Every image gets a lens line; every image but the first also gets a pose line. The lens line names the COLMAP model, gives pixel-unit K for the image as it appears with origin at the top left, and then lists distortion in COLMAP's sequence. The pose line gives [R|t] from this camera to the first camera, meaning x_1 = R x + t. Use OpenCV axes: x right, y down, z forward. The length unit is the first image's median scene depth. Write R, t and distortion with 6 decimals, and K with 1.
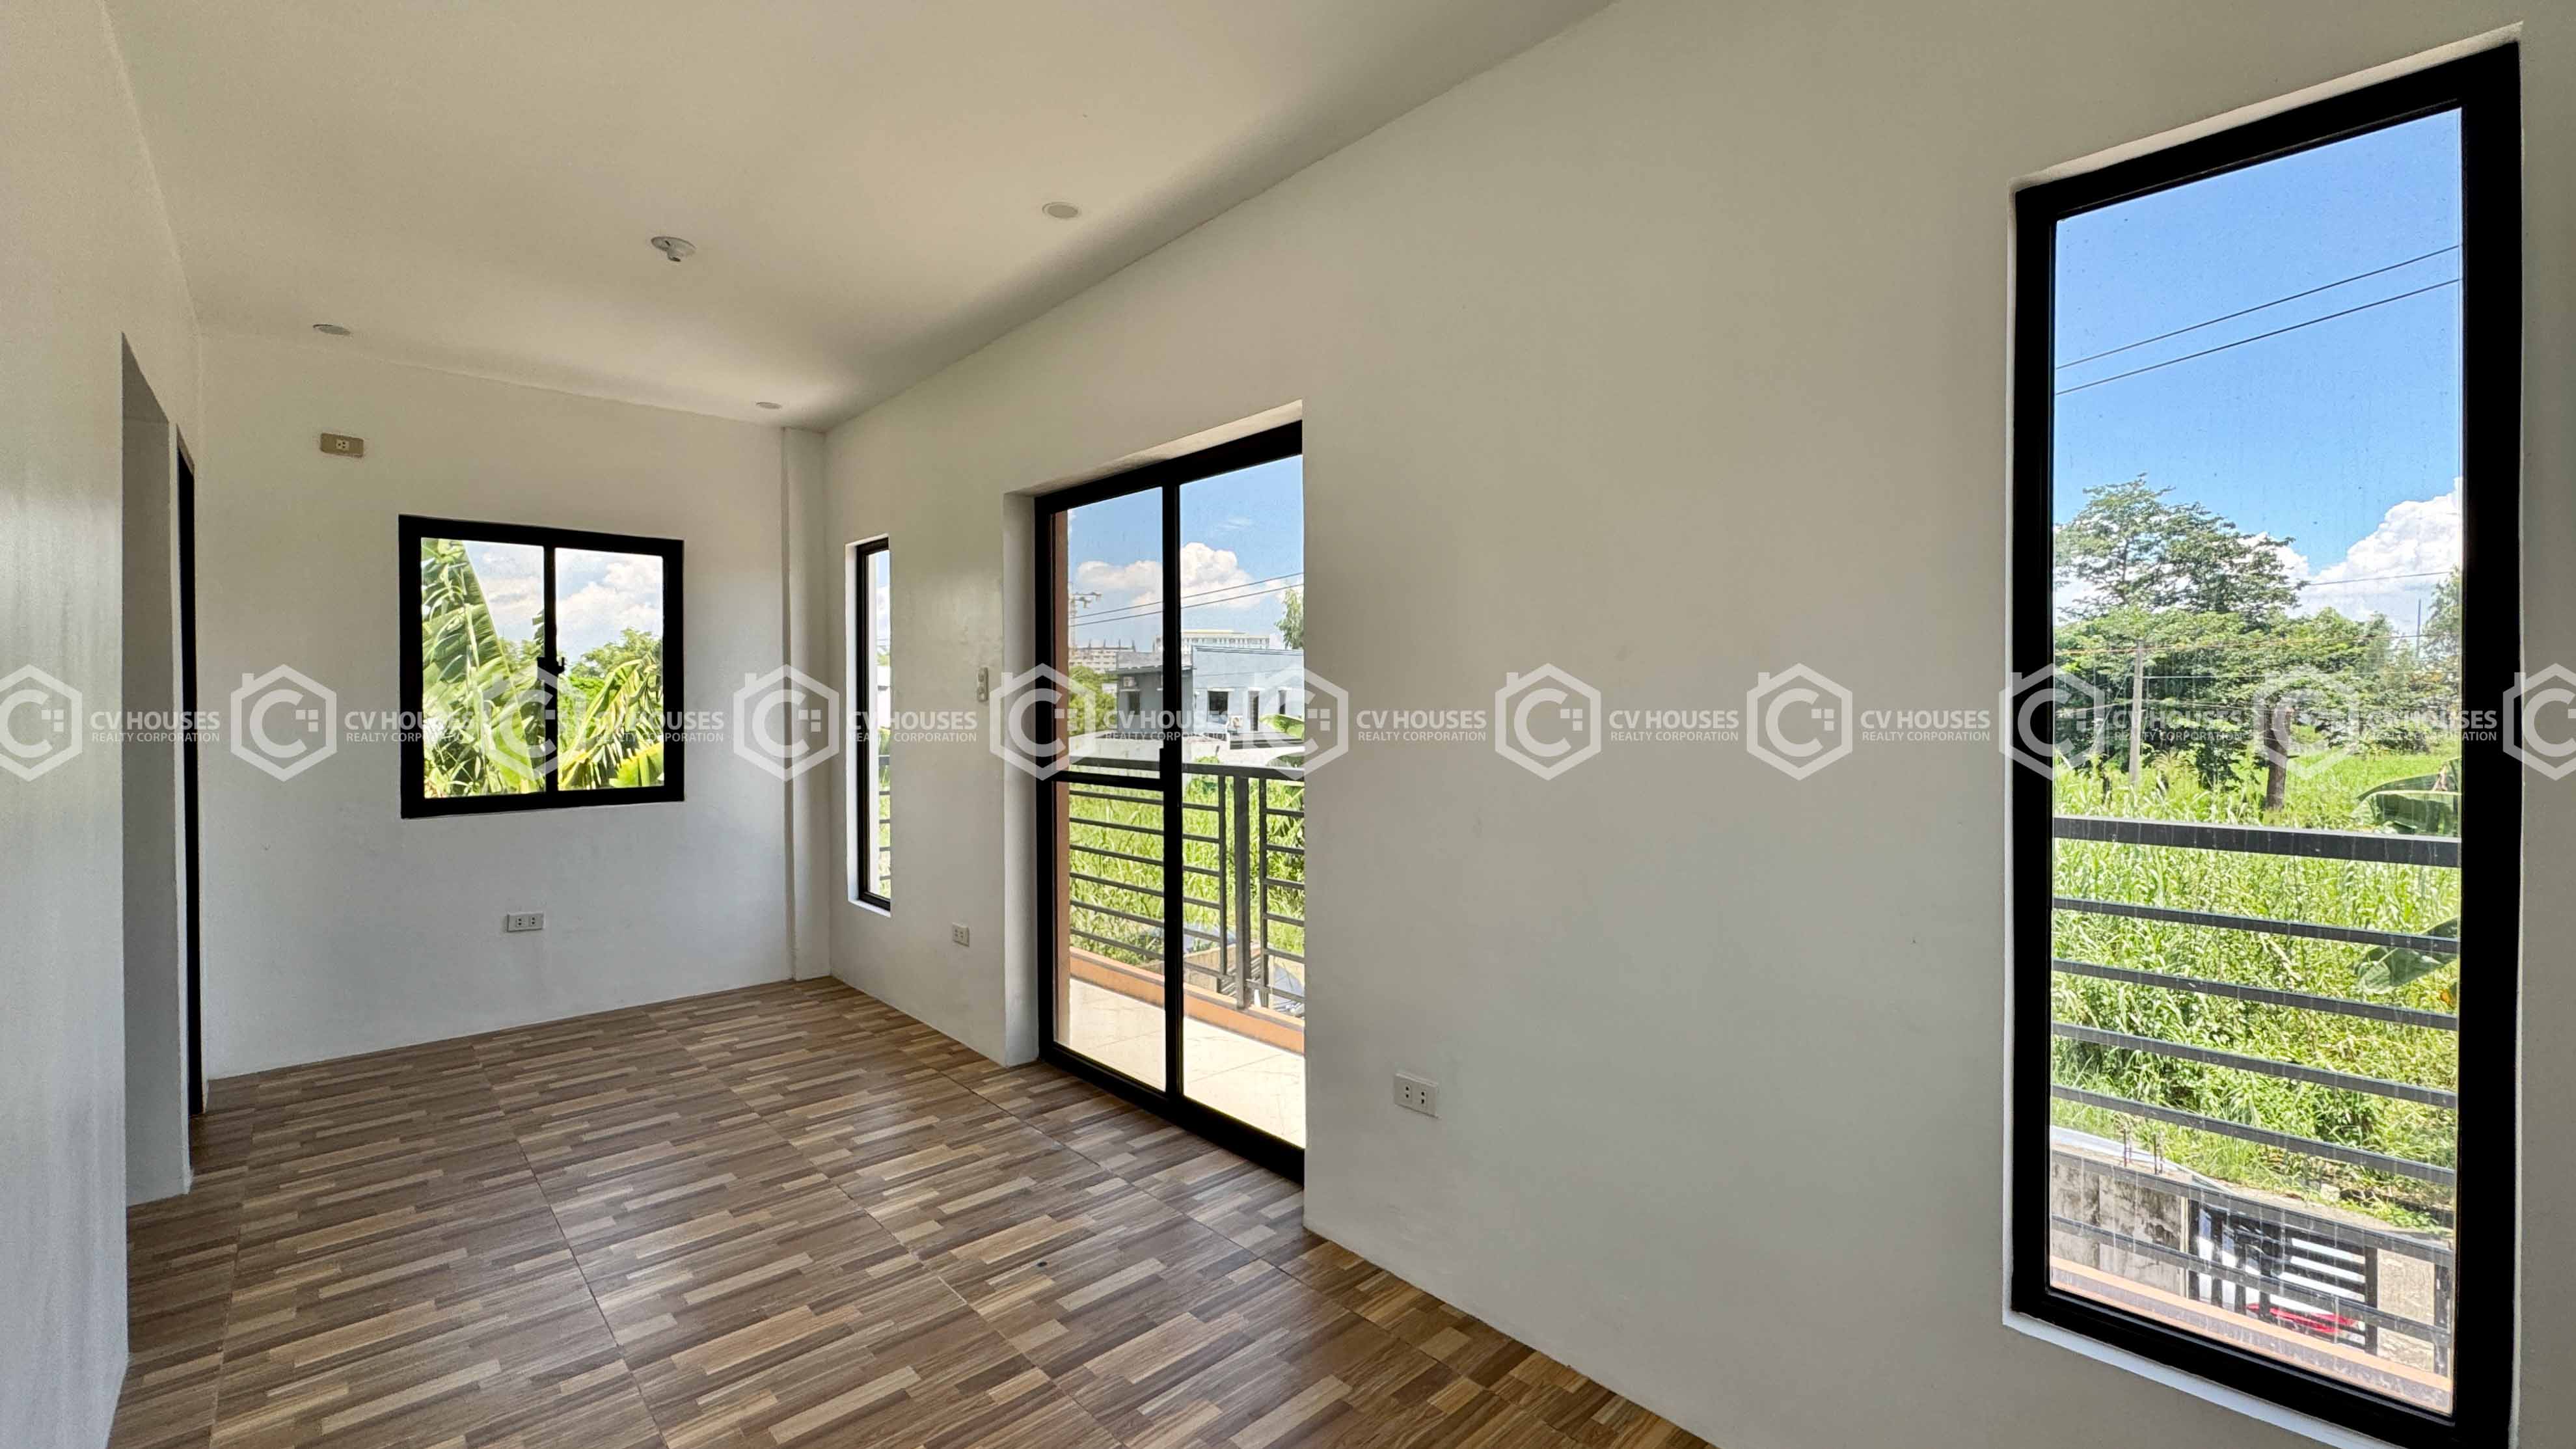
lens RADIAL K [[1038.4, 0, 1308.7], [0, 1038.4, 707.3], [0, 0, 1]] dist [0.003153, 0.000297]
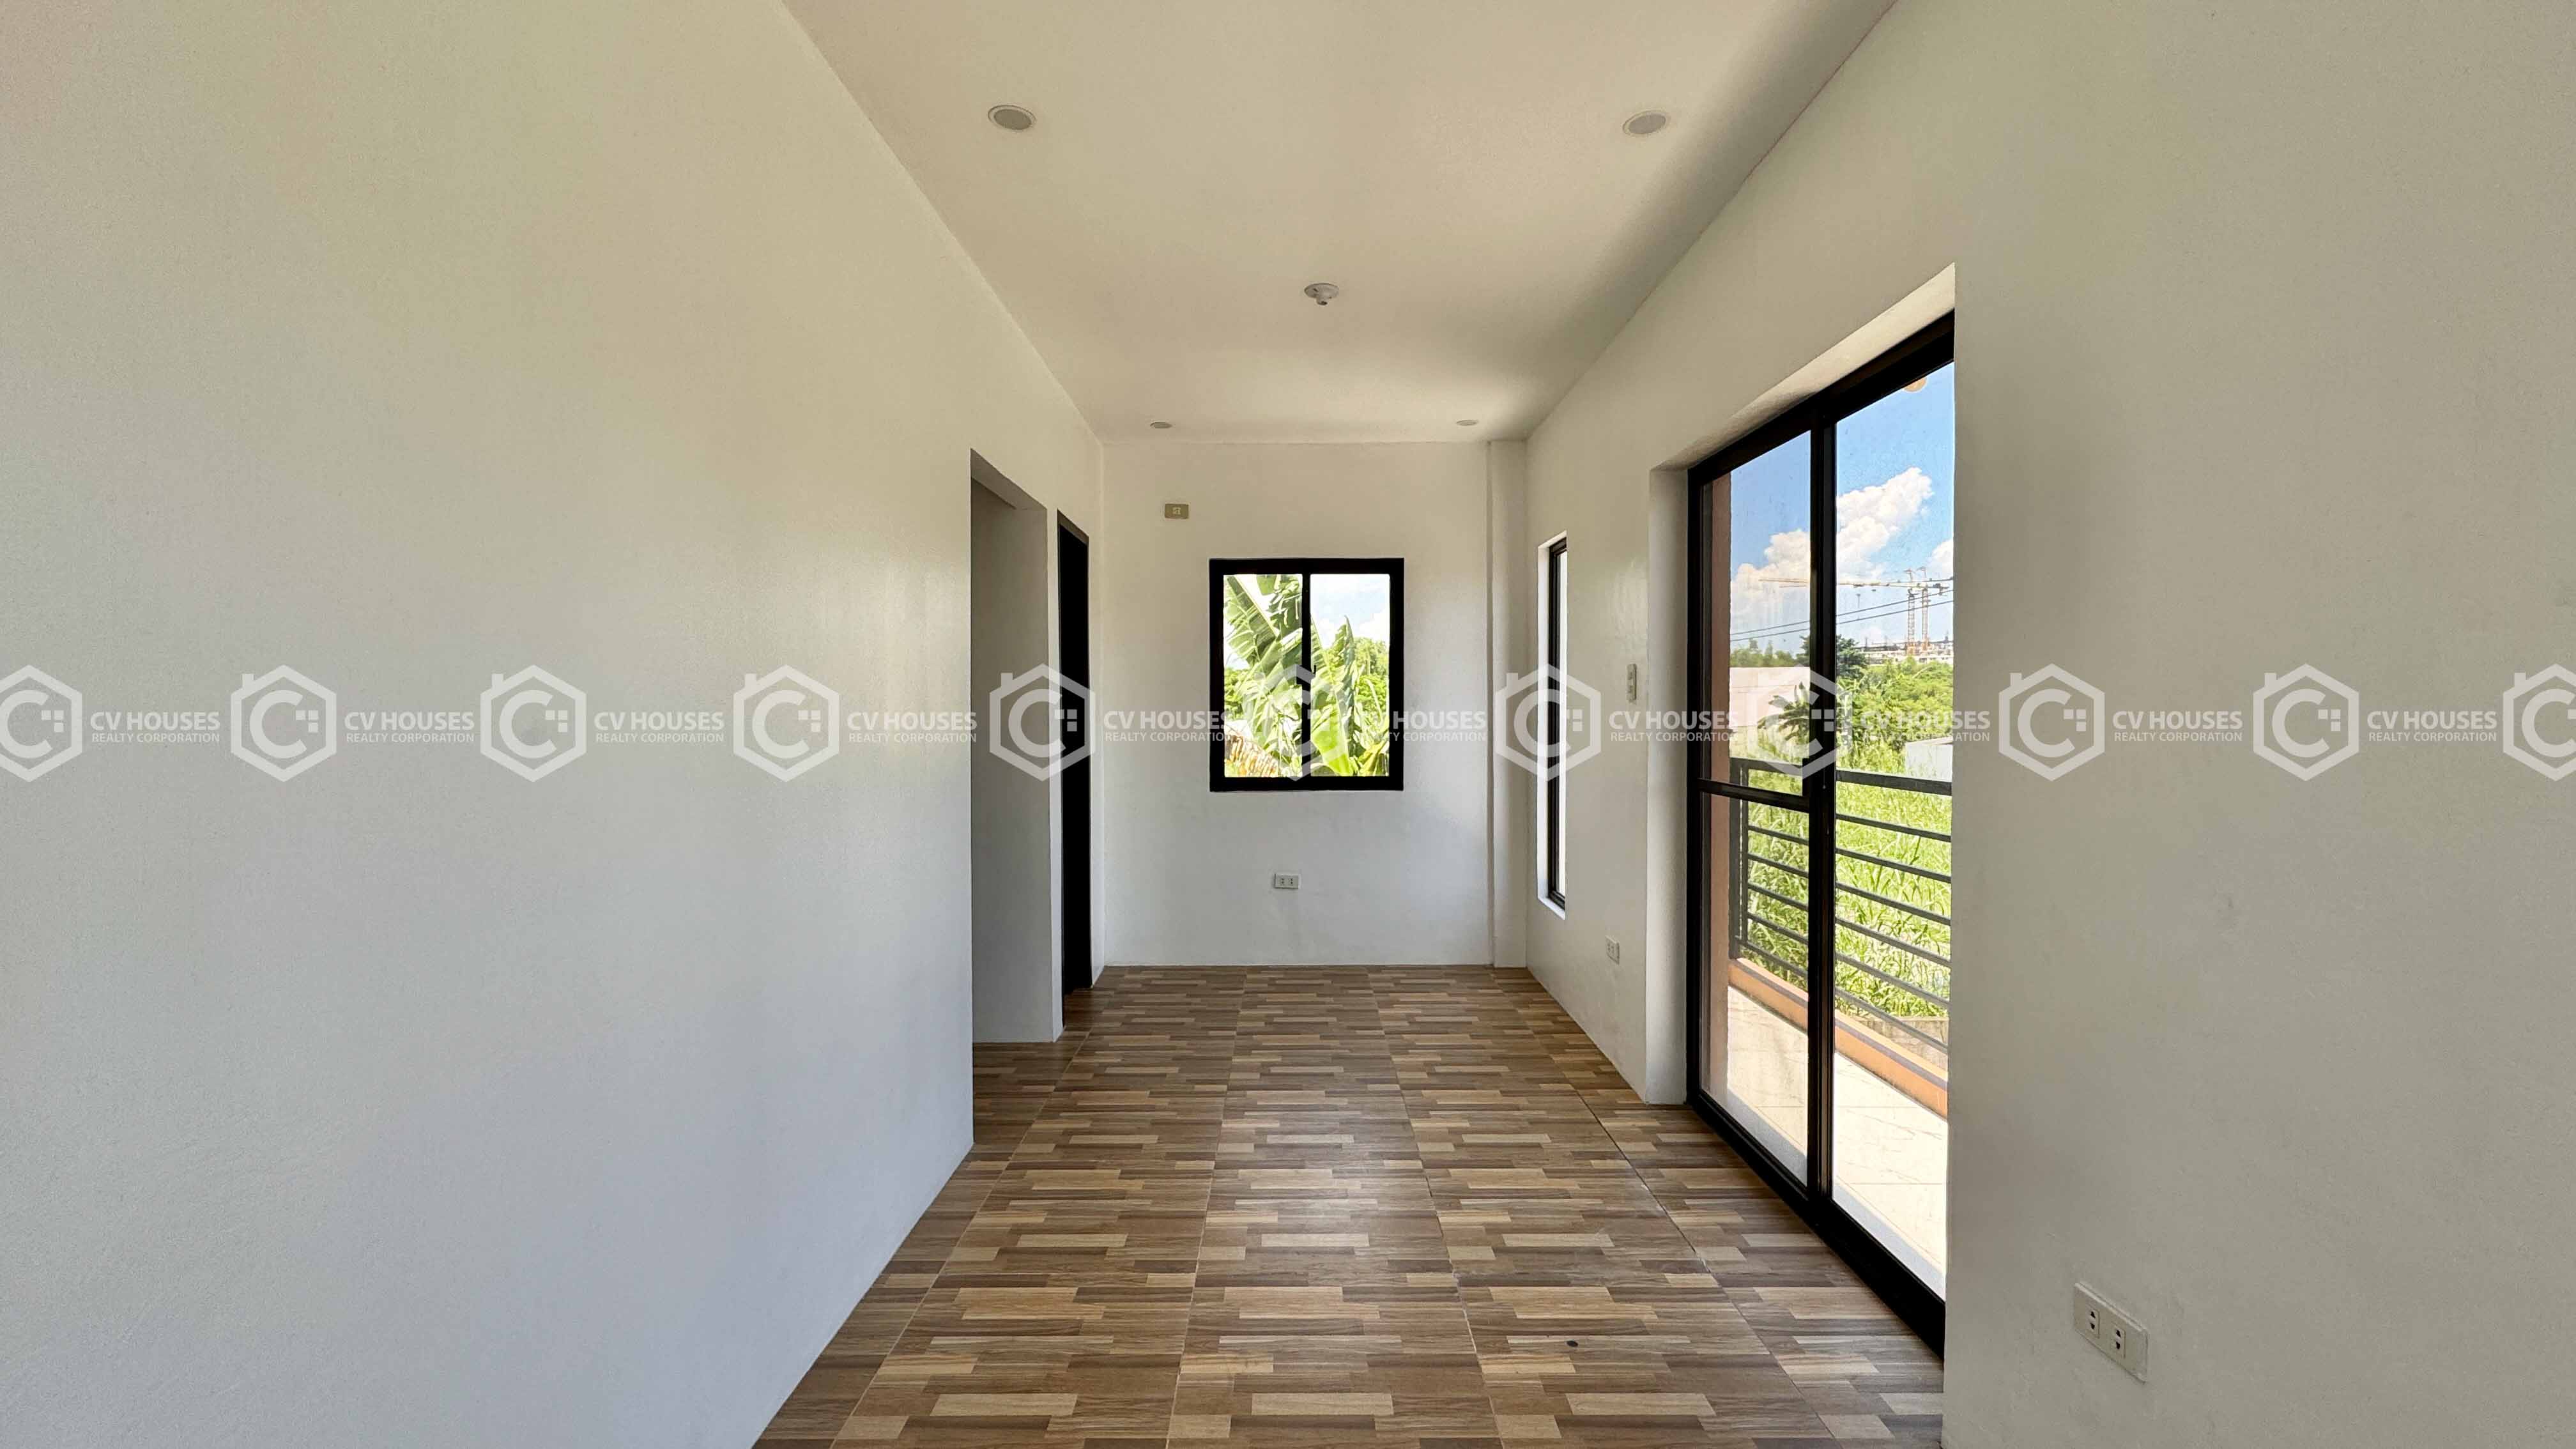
lens RADIAL K [[1038.4, 0, 1285.8], [0, 1038.4, 724.8], [0, 0, 1]] dist [0.003153, 0.000297]
pose [[0.725401, 0.013791, -0.688189, 0.112513], [-0.002452, 0.999845, 0.017451, -0.000130], [0.688322, -0.010972, 0.725322, 0.140080]]
